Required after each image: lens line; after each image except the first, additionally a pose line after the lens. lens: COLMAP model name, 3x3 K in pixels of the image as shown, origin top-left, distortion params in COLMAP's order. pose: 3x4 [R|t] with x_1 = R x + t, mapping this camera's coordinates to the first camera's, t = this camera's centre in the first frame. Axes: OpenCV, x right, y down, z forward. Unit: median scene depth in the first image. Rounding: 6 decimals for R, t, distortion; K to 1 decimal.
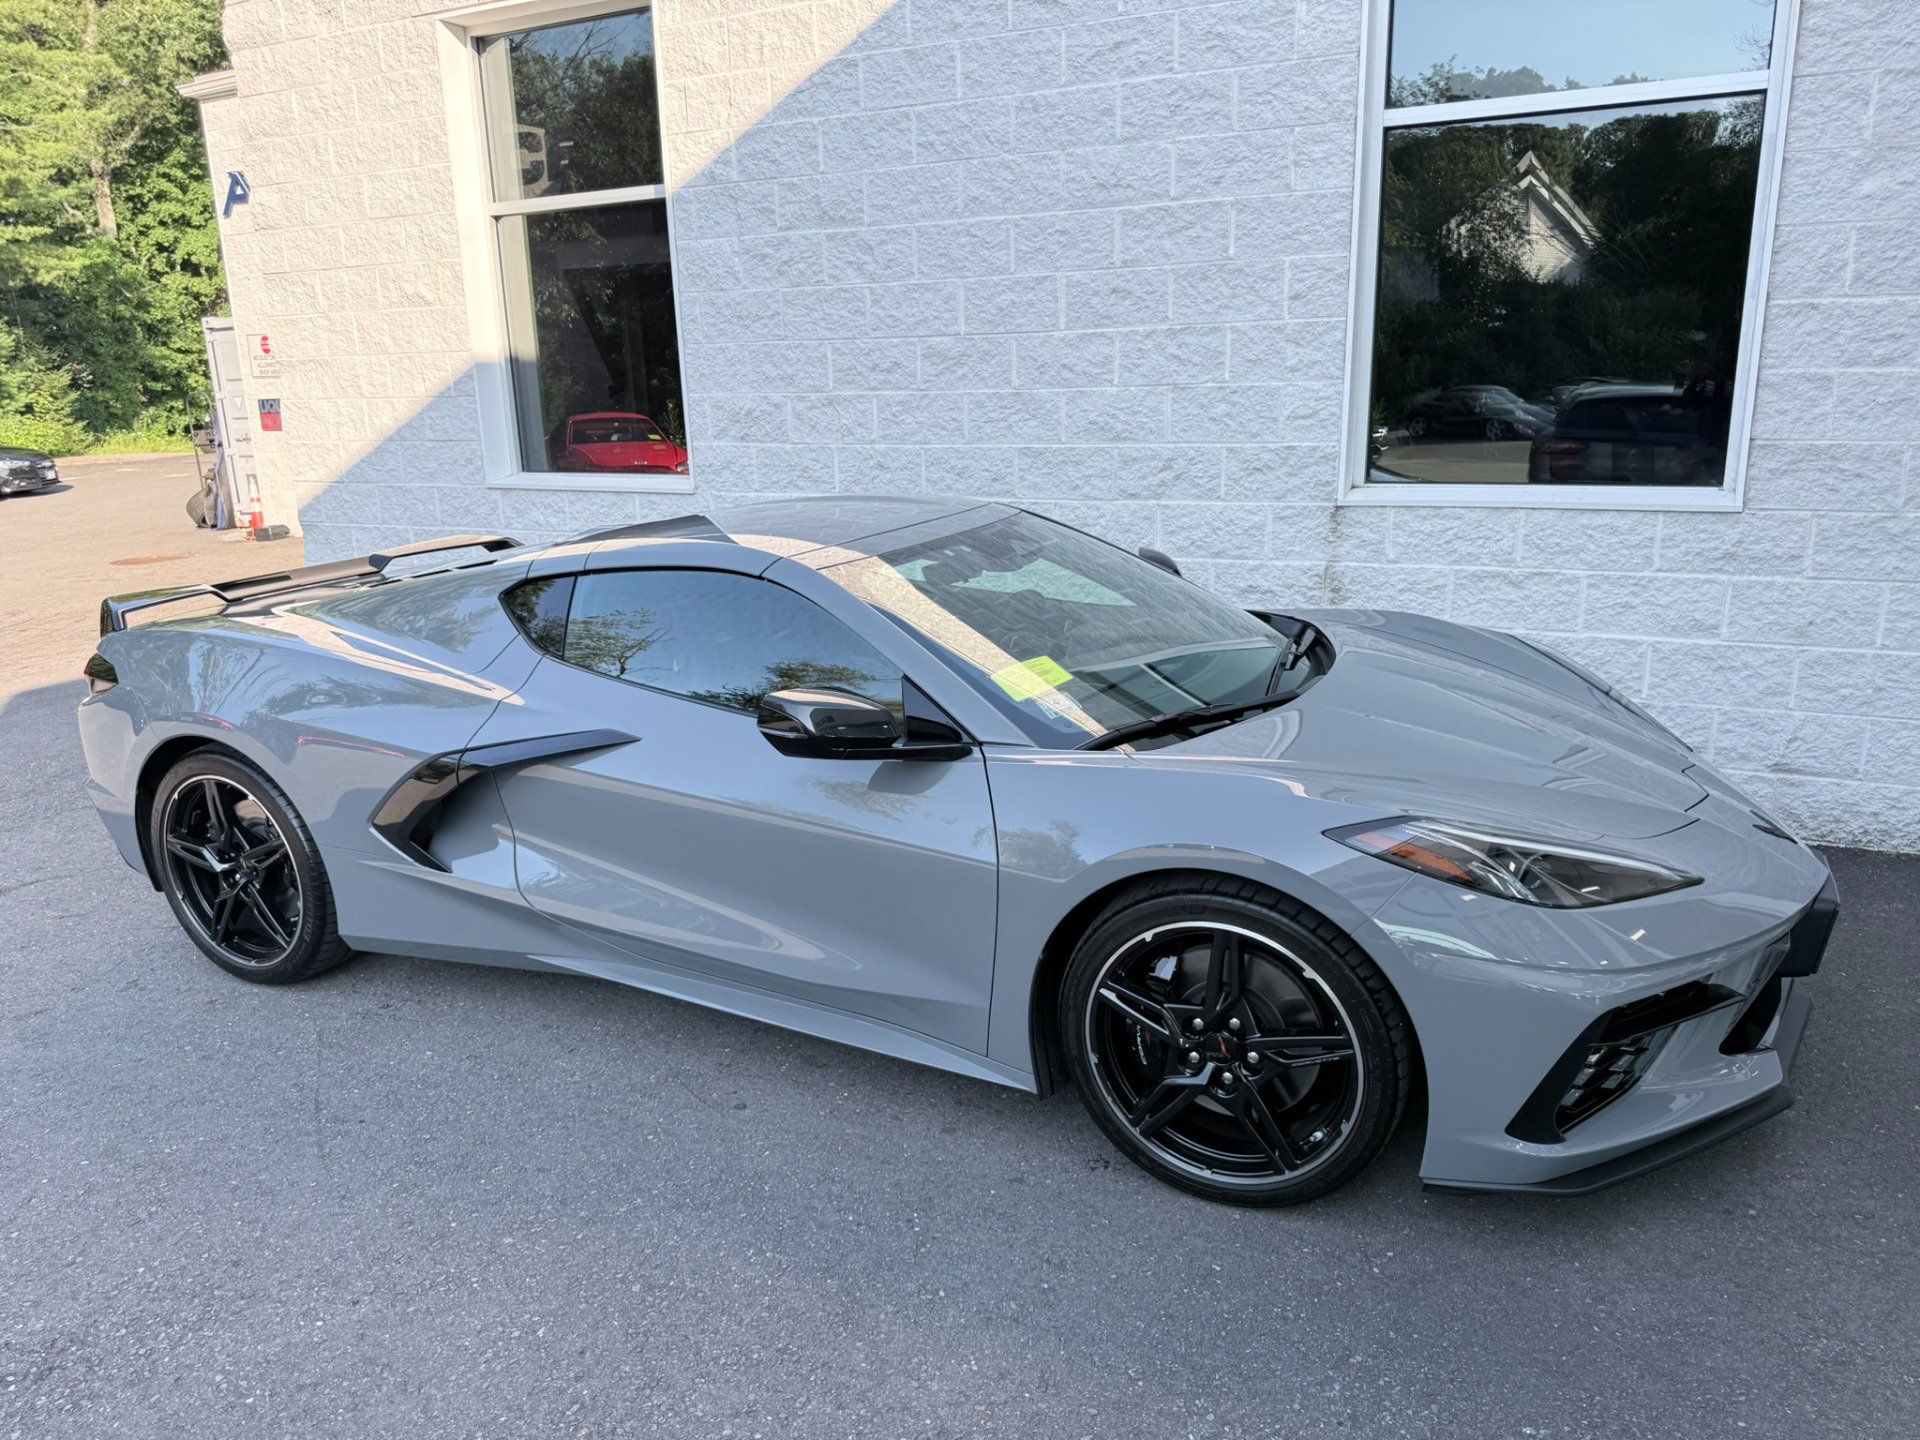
lens RADIAL K [[1347.9, 0, 945.2], [0, 1347.9, 724.8], [0, 0, 1]] dist [0.062457, -0.096139]
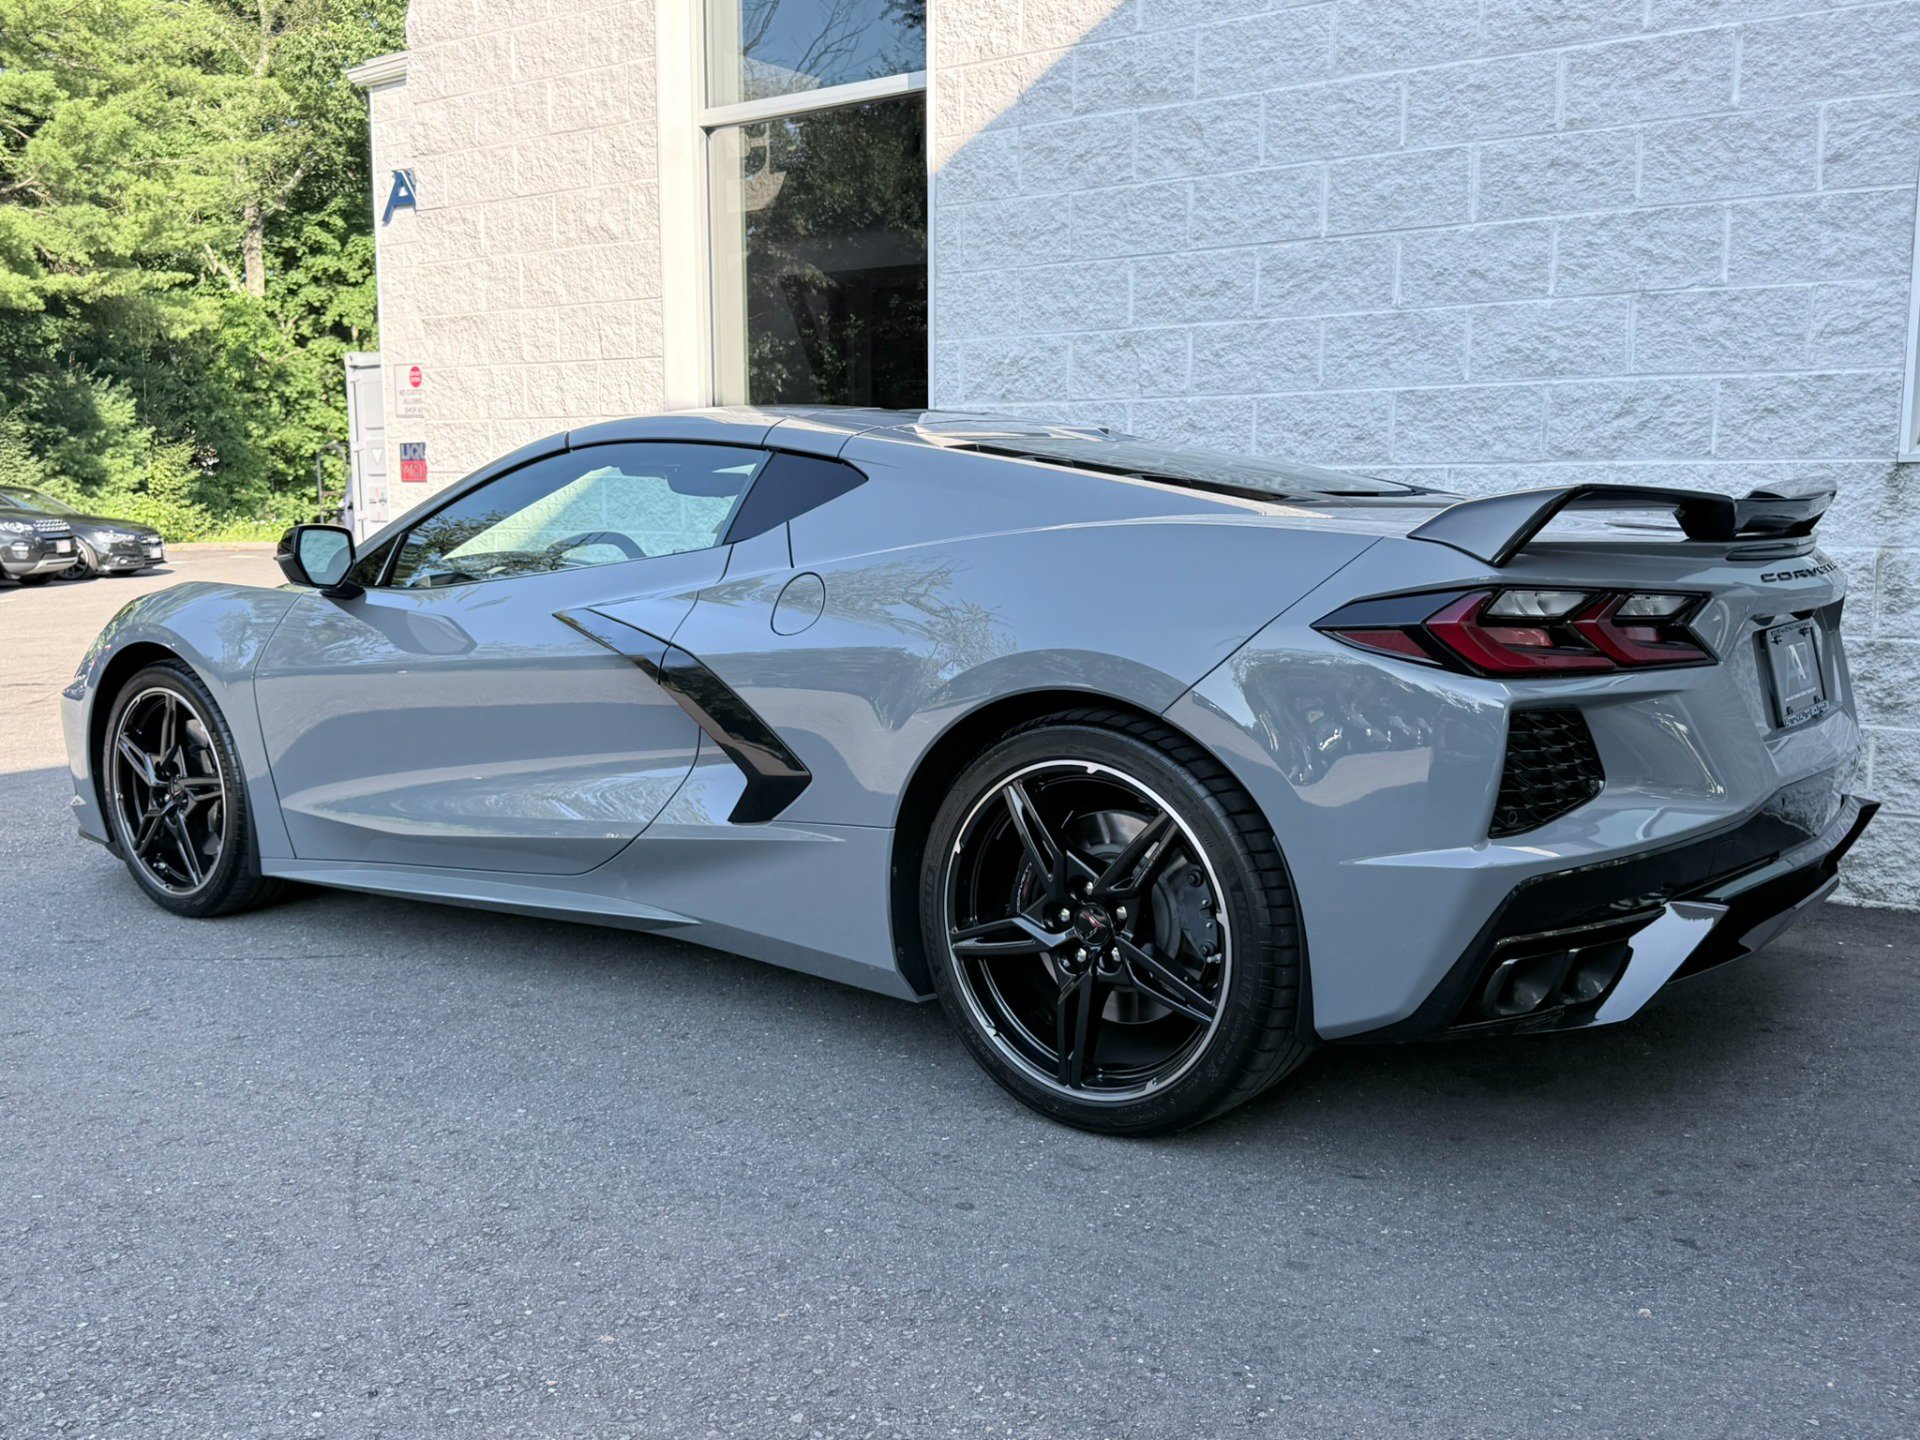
lens RADIAL K [[1765.1, 0, 935.2], [0, 1765.1, 717.2], [0, 0, 1]] dist [0.190837, -0.437652]
pose [[0.985180, 0.049355, -0.164271, -0.022796], [-0.069976, 0.990034, -0.122212, 0.099361], [0.156602, 0.131896, 0.978815, 0.082105]]
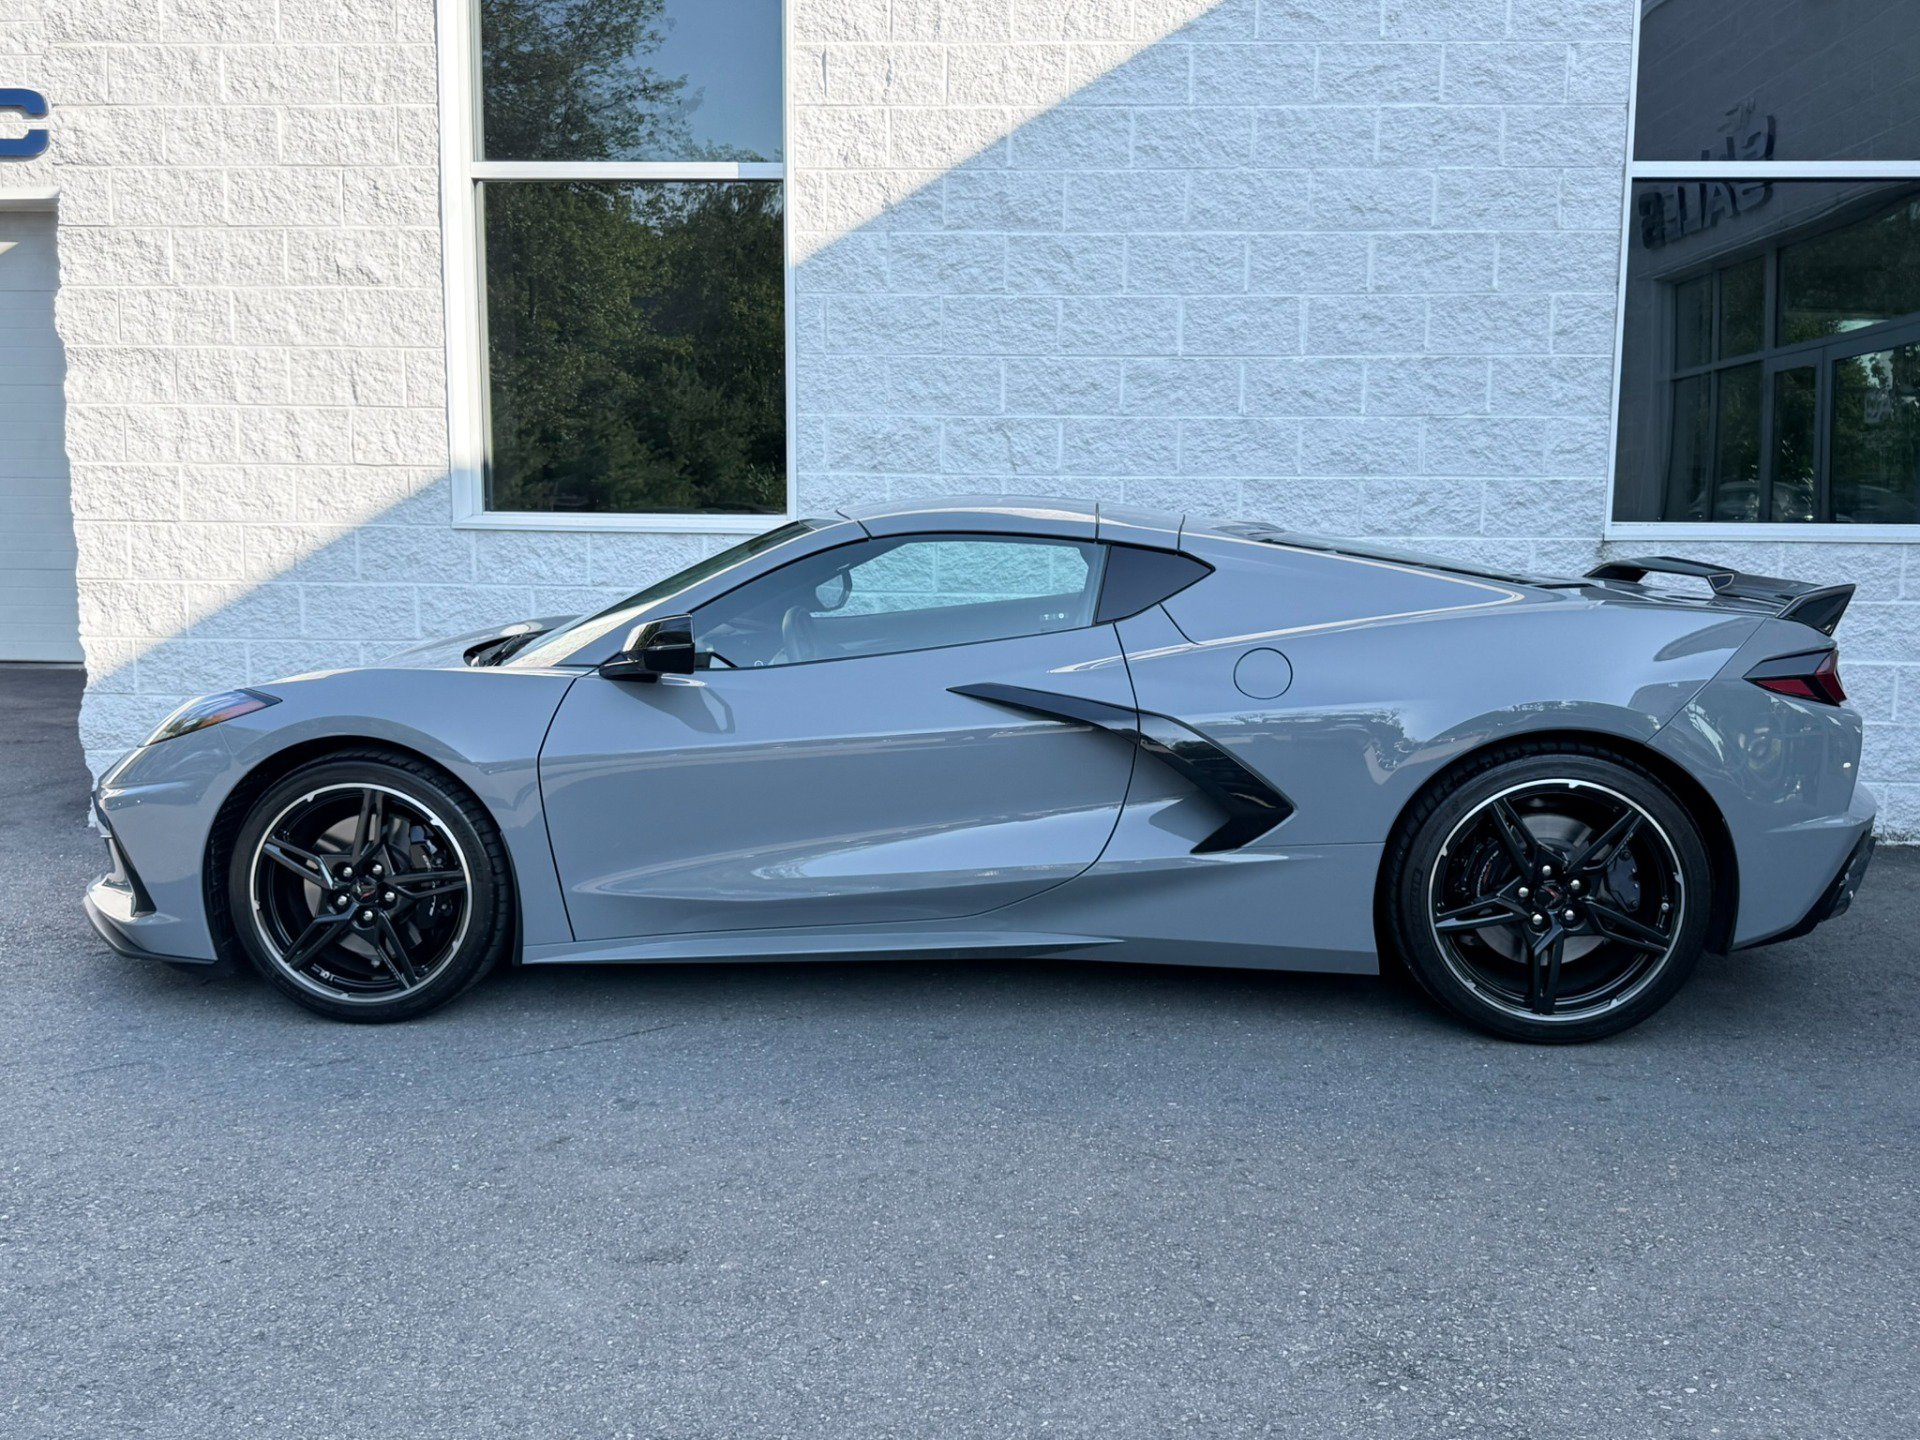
lens RADIAL K [[1765.1, 0, 935.2], [0, 1765.1, 717.2], [0, 0, 1]] dist [0.190837, -0.437652]
pose [[0.918079, -0.010781, 0.396251, -0.659116], [0.065802, 0.989906, -0.125525, 0.094898], [-0.390898, 0.141316, 0.909521, 0.021469]]
